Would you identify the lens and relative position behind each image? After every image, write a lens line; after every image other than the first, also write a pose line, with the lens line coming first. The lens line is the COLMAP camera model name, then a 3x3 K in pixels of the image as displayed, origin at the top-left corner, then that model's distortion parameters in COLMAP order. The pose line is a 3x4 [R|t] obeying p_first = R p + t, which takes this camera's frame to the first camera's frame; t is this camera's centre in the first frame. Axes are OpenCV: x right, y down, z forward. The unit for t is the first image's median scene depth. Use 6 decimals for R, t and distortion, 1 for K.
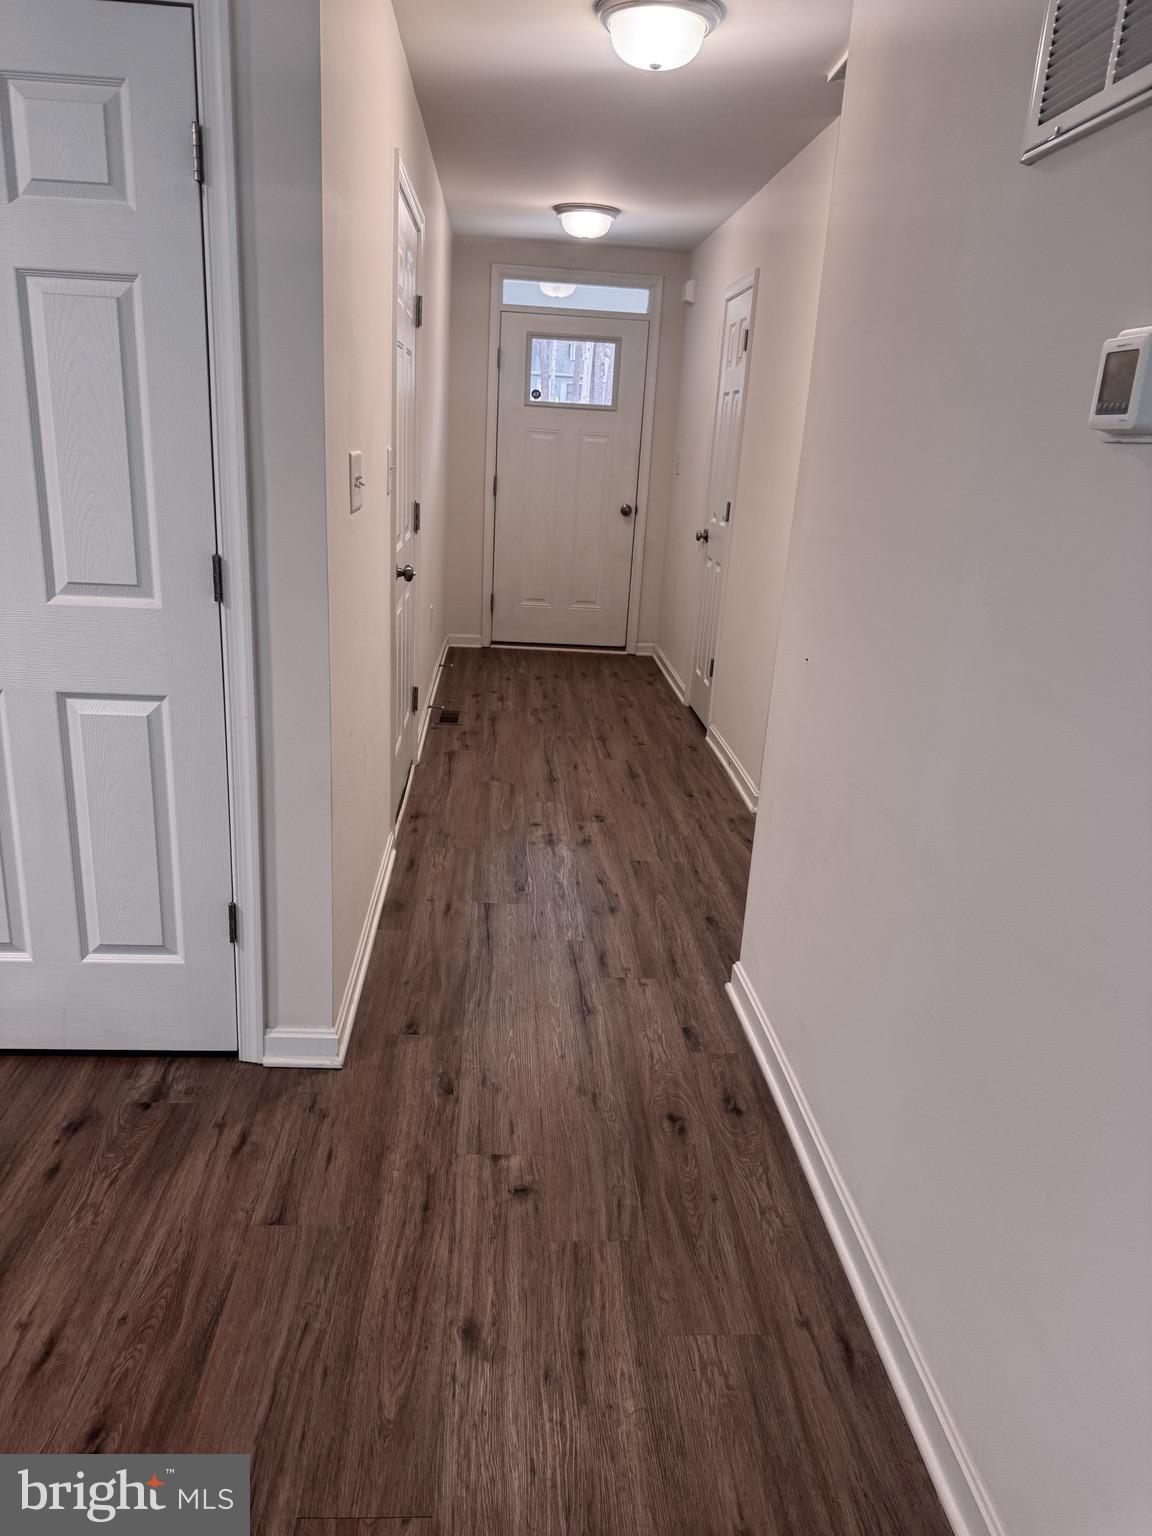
lens RADIAL K [[1082.9, 0, 577.0], [0, 1082.9, 782.0], [0, 0, 1]] dist [0.111293, -0.209566]
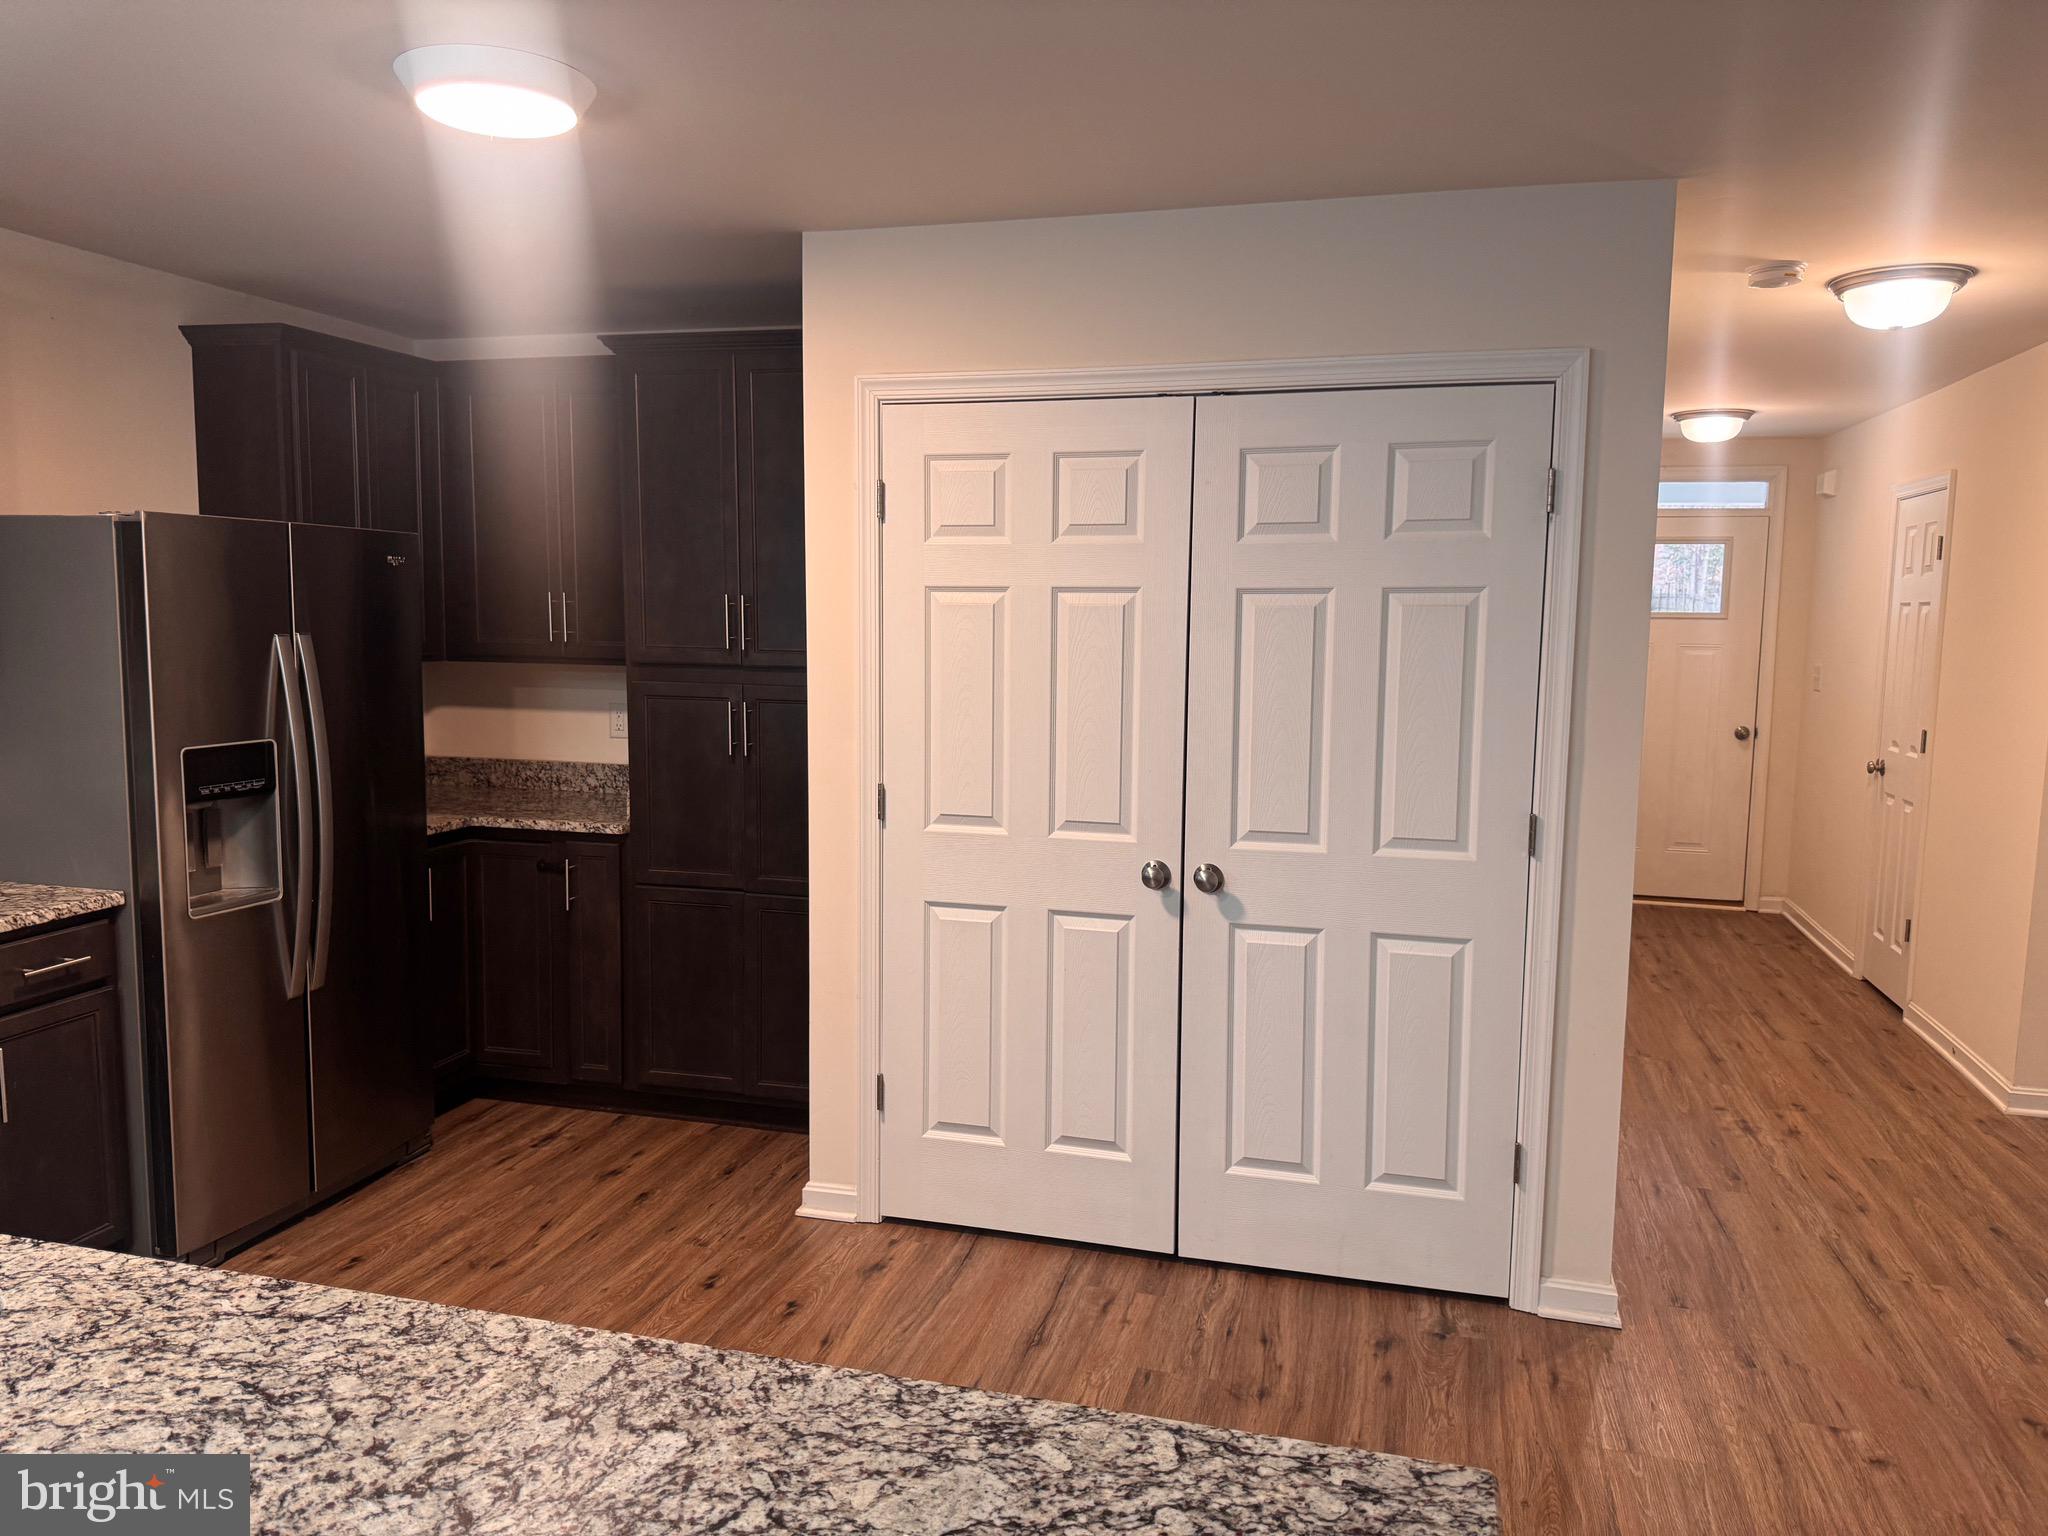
lens RADIAL K [[1450.0, 0, 1031.9], [0, 1450.0, 764.5], [0, 0, 1]] dist [0.076093, -0.097363]
pose [[0.945736, -0.008899, -0.324815, -0.141523], [-0.059466, 0.978003, -0.199936, 0.031343], [0.319449, 0.208402, 0.924403, -0.242013]]
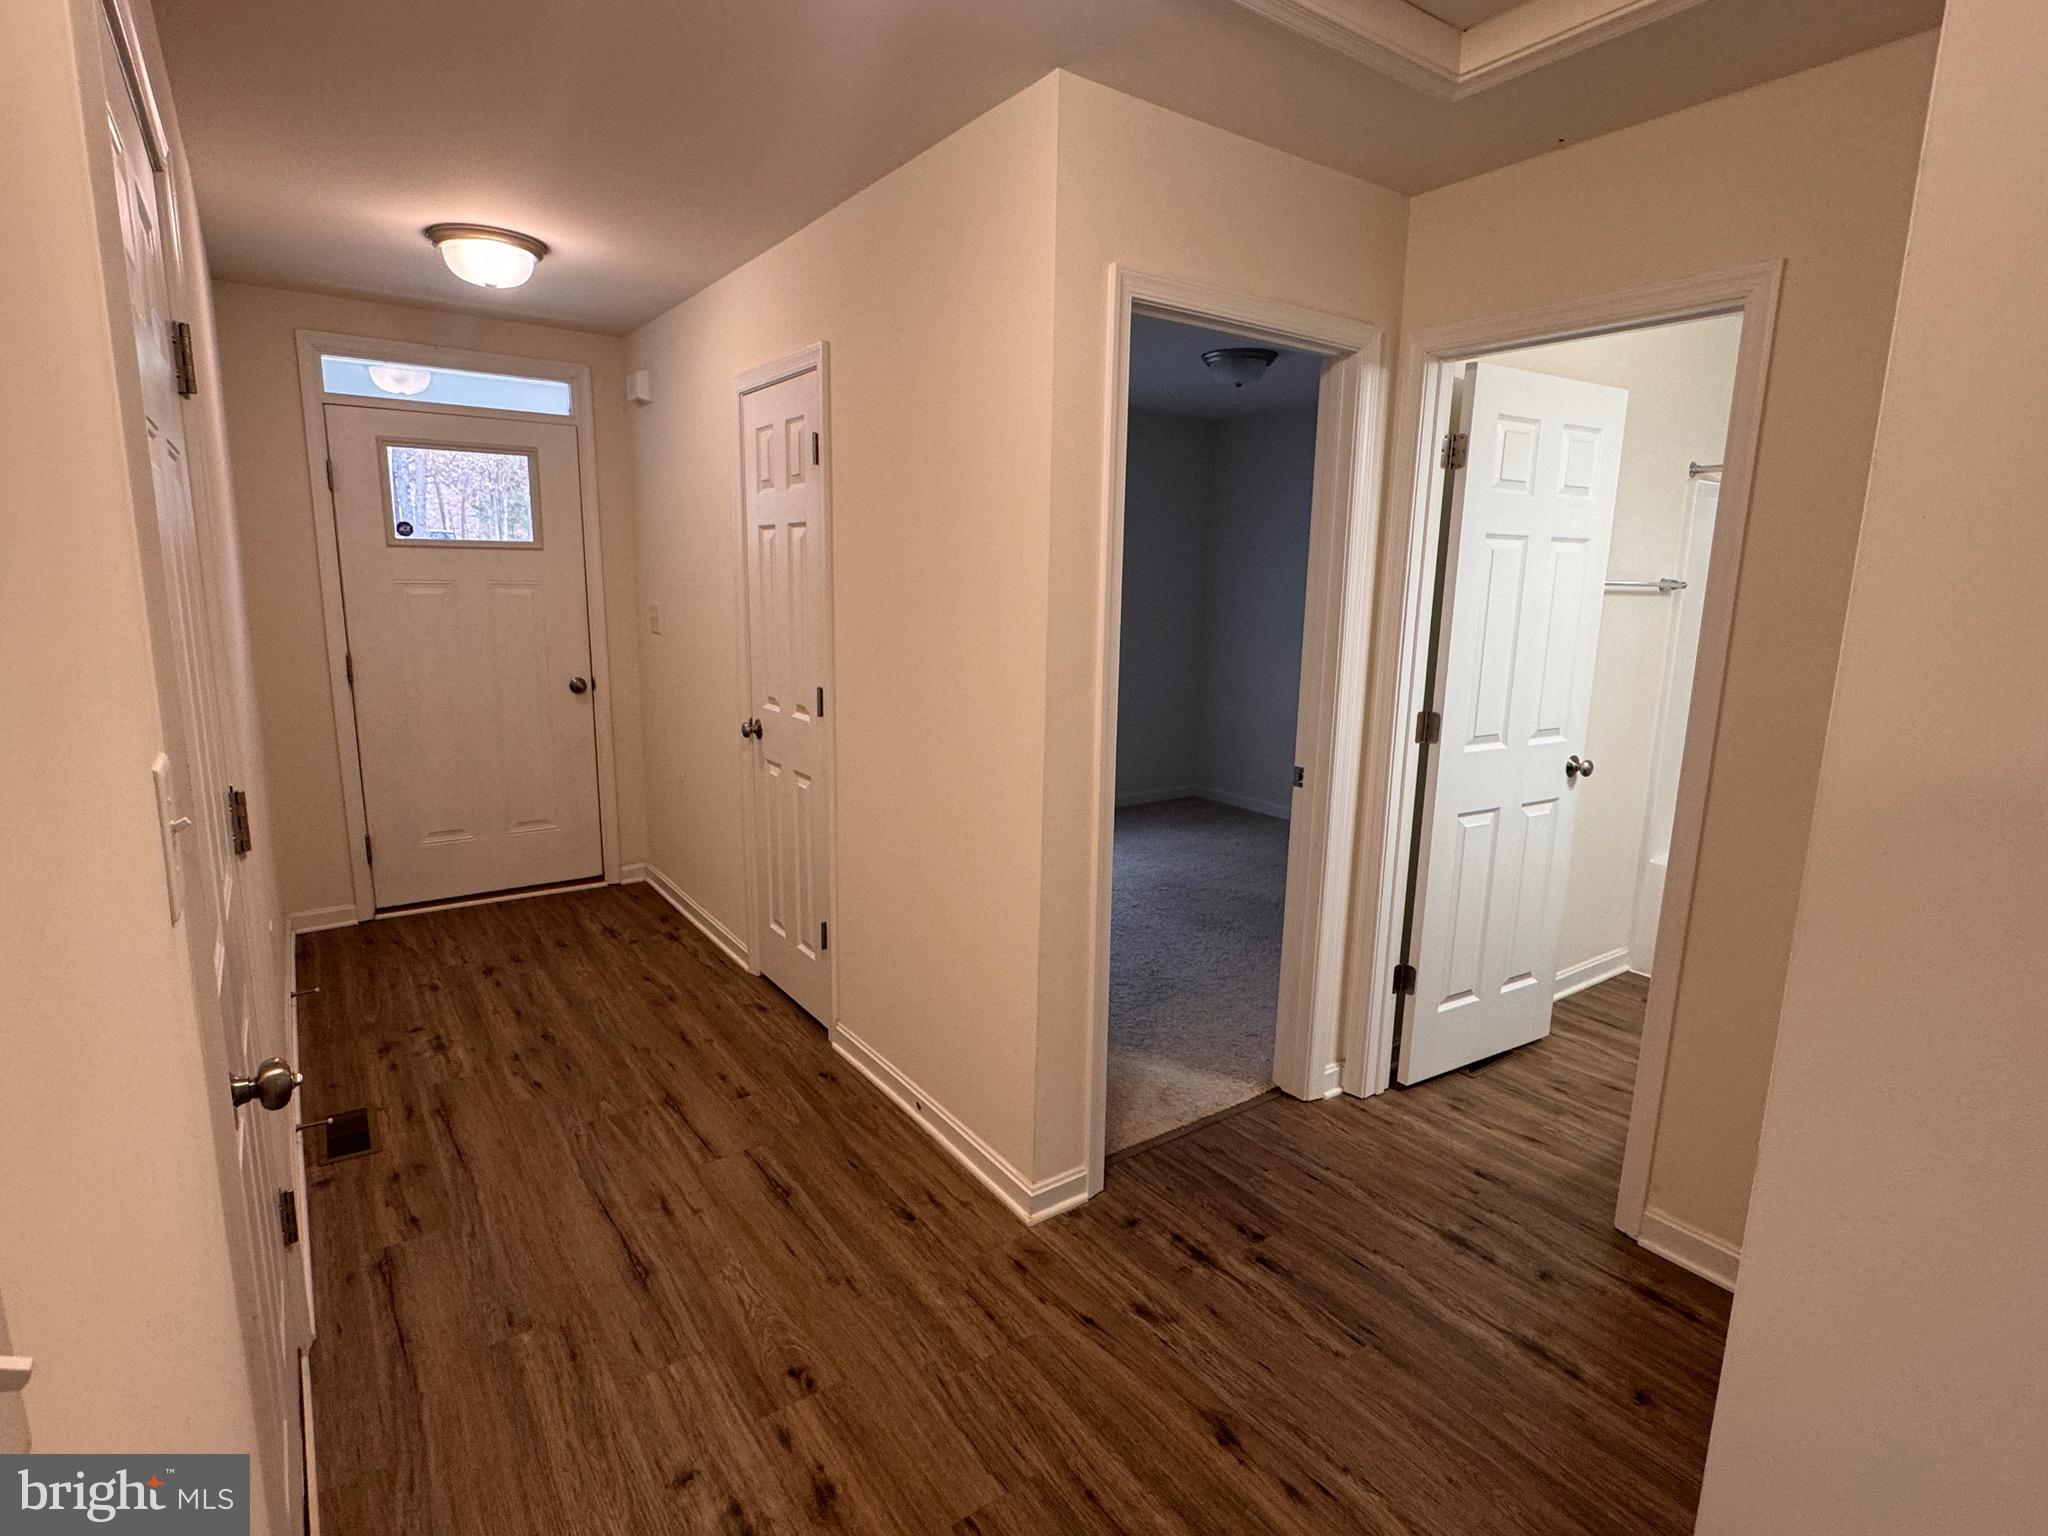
lens RADIAL K [[1029.6, 0, 1024.1], [0, 1029.6, 763.3], [0, 0, 1]] dist [-0.002550, -0.000005]
pose [[0.848507, -0.137510, 0.511005, -0.078037], [0.188326, 0.980896, -0.048752, -0.165851], [-0.494539, 0.137602, 0.858194, 0.439065]]
